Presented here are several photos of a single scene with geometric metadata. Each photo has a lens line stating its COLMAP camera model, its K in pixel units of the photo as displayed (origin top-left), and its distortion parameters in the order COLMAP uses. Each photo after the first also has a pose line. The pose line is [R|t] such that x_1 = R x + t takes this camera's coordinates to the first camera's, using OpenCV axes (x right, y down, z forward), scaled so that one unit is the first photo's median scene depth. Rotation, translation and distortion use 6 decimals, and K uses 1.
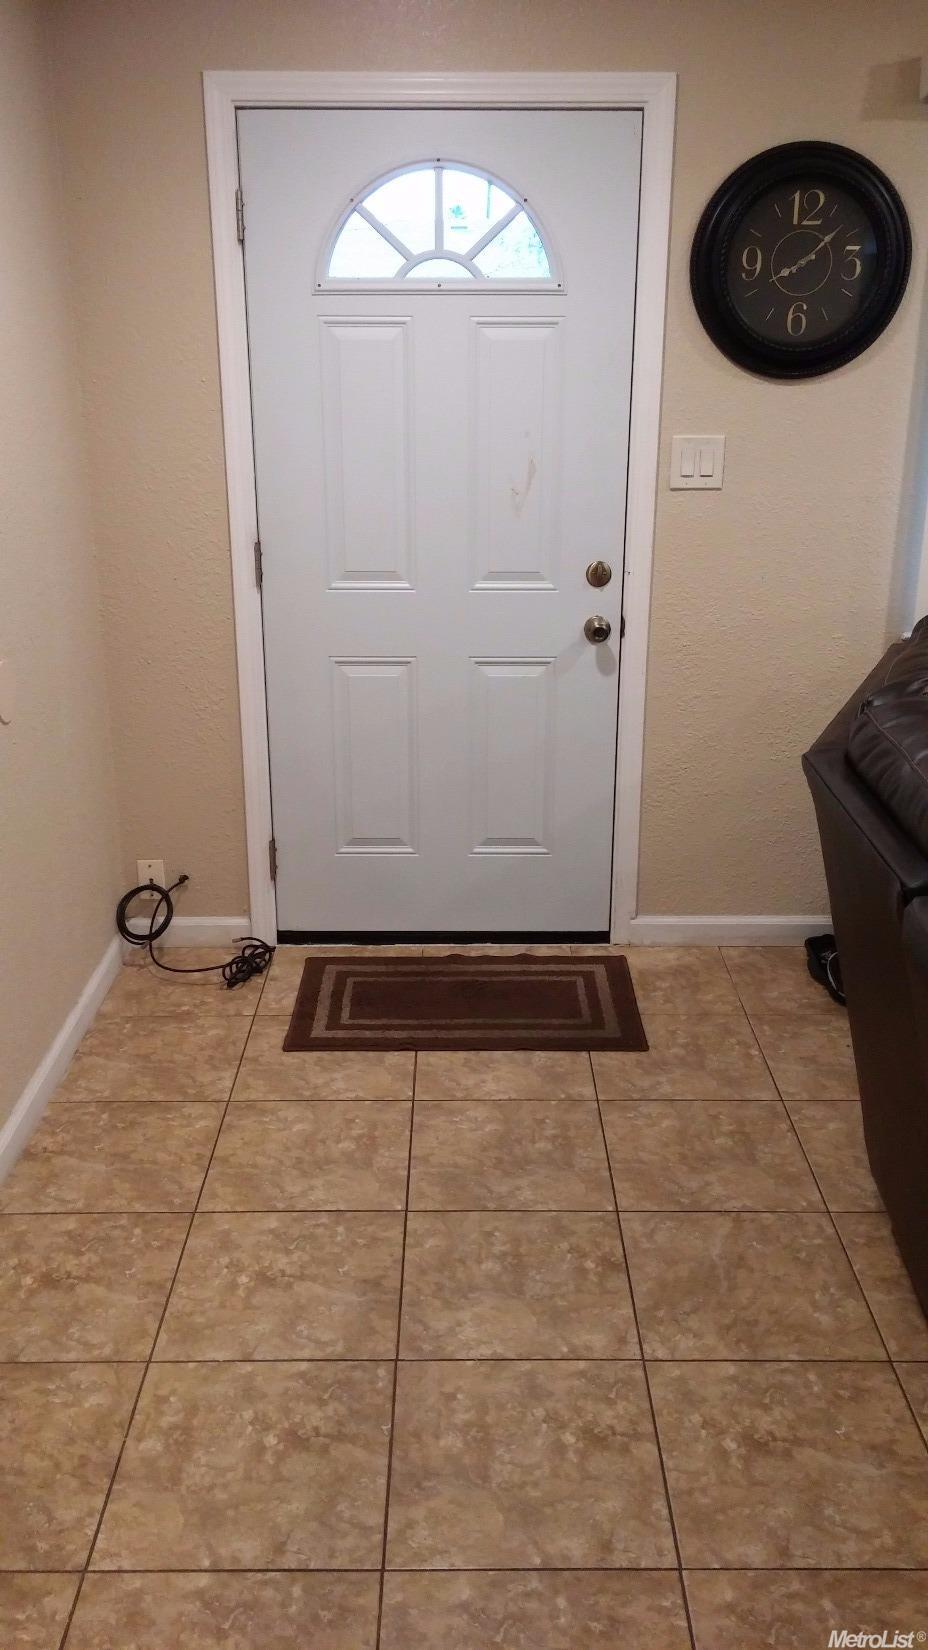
lens RADIAL K [[1420.8, 0, 464.0], [0, 1420.8, 825.0], [0, 0, 1]] dist [0.064782, -0.065470]
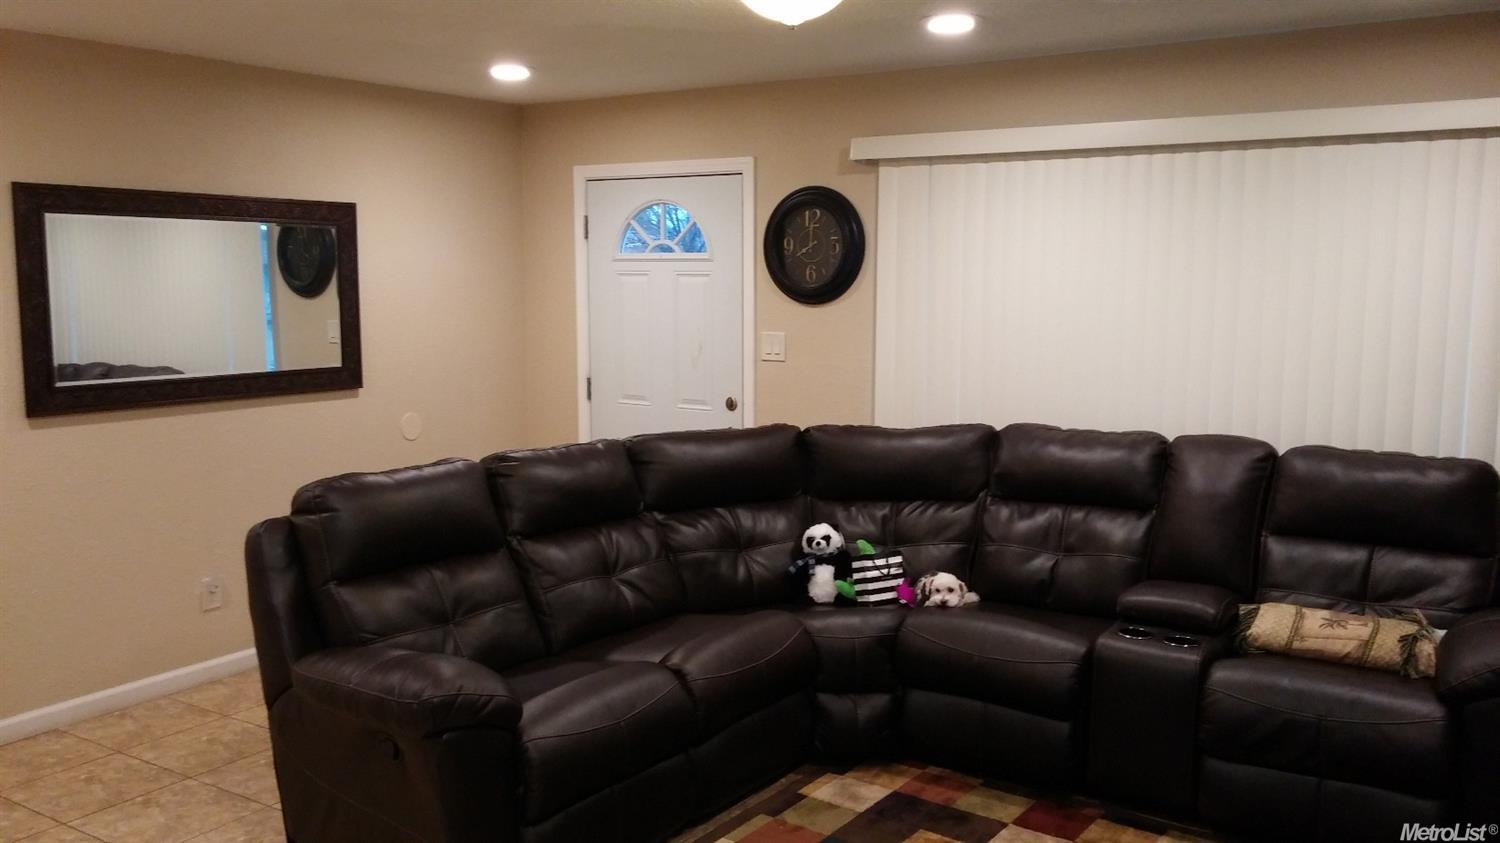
lens RADIAL K [[1291.7, 0, 750.0], [0, 1291.7, 421.5], [0, 0, 1]] dist [0.064782, -0.065470]
pose [[0.827659, 0.066346, -0.557297, 1.120137], [-0.184662, 0.969891, -0.158782, 0.112757], [0.529982, 0.234329, 0.814990, -0.360279]]
